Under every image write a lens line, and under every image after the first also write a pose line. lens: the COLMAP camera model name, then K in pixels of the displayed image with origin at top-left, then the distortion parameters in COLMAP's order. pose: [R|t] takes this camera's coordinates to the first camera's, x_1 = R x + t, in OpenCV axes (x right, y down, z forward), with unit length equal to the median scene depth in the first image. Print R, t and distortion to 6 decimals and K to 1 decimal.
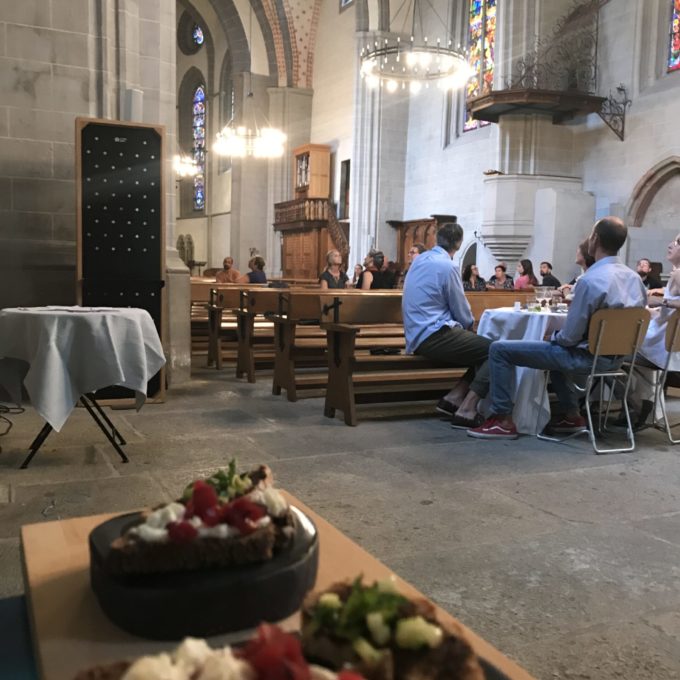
lens RADIAL K [[739.5, 0, 340.0], [0, 739.5, 340.0], [0, 0, 1]] dist [0.064323, -0.141077]
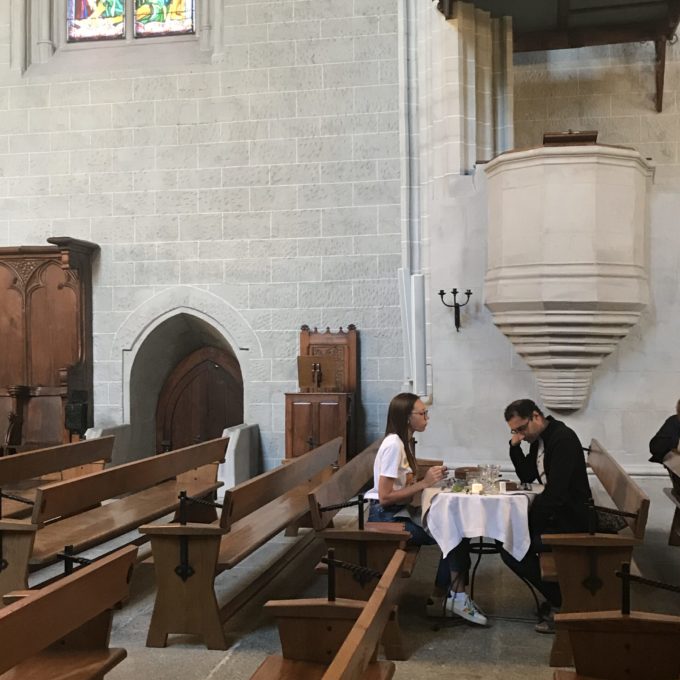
lens RADIAL K [[970.9, 0, 340.0], [0, 970.9, 340.0], [0, 0, 1]] dist [0.035215, 0.063751]
pose [[0.591751, -0.014776, 0.805985, -0.188763], [0.085880, 0.995297, -0.044806, -0.081504], [-0.801533, 0.095732, 0.590237, 0.594032]]
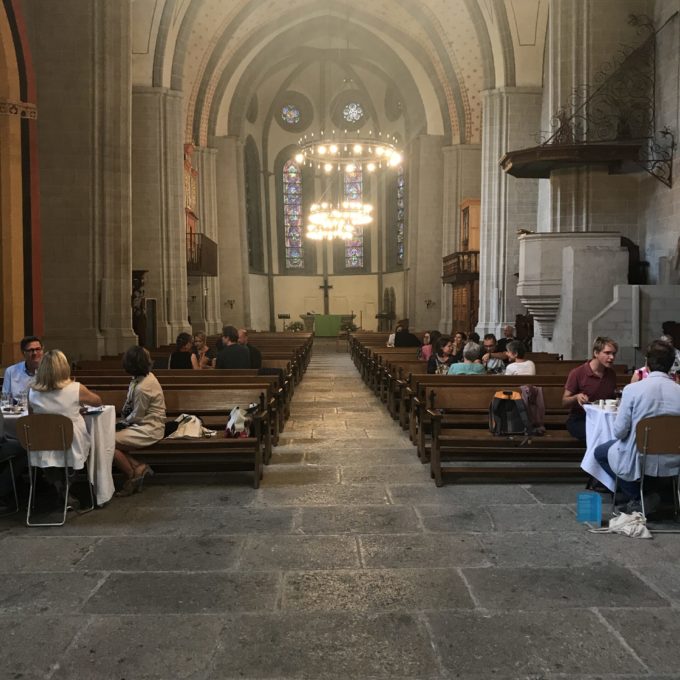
lens RADIAL K [[739.5, 0, 340.0], [0, 739.5, 340.0], [0, 0, 1]] dist [0.064323, -0.141077]
pose [[0.912775, -0.006836, -0.408406, 0.280370], [-0.014794, 0.998651, -0.049779, -0.022642], [0.408195, 0.051479, 0.911442, 0.012003]]
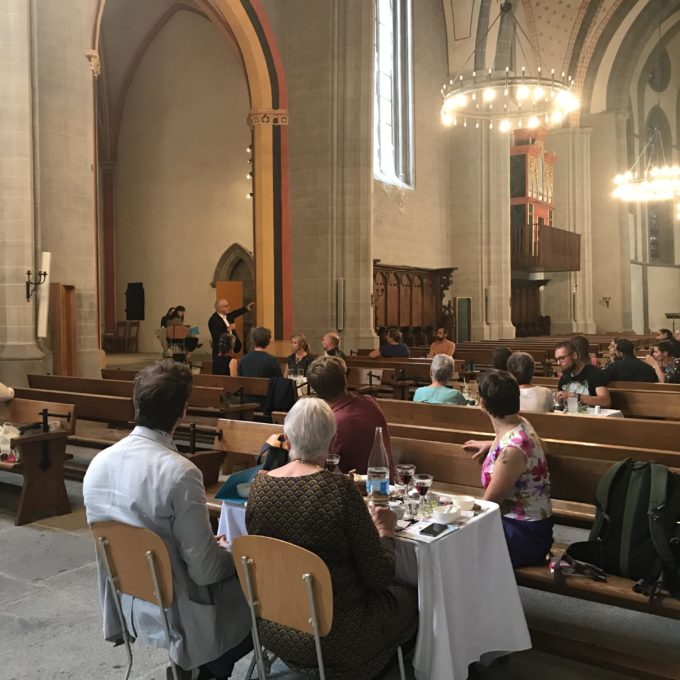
lens RADIAL K [[739.5, 0, 340.0], [0, 739.5, 340.0], [0, 0, 1]] dist [0.064323, -0.141077]
pose [[0.488371, 0.007579, -0.872603, 0.390614], [-0.059637, 0.997914, -0.024710, -0.038725], [0.870596, 0.064107, 0.487804, 0.237518]]
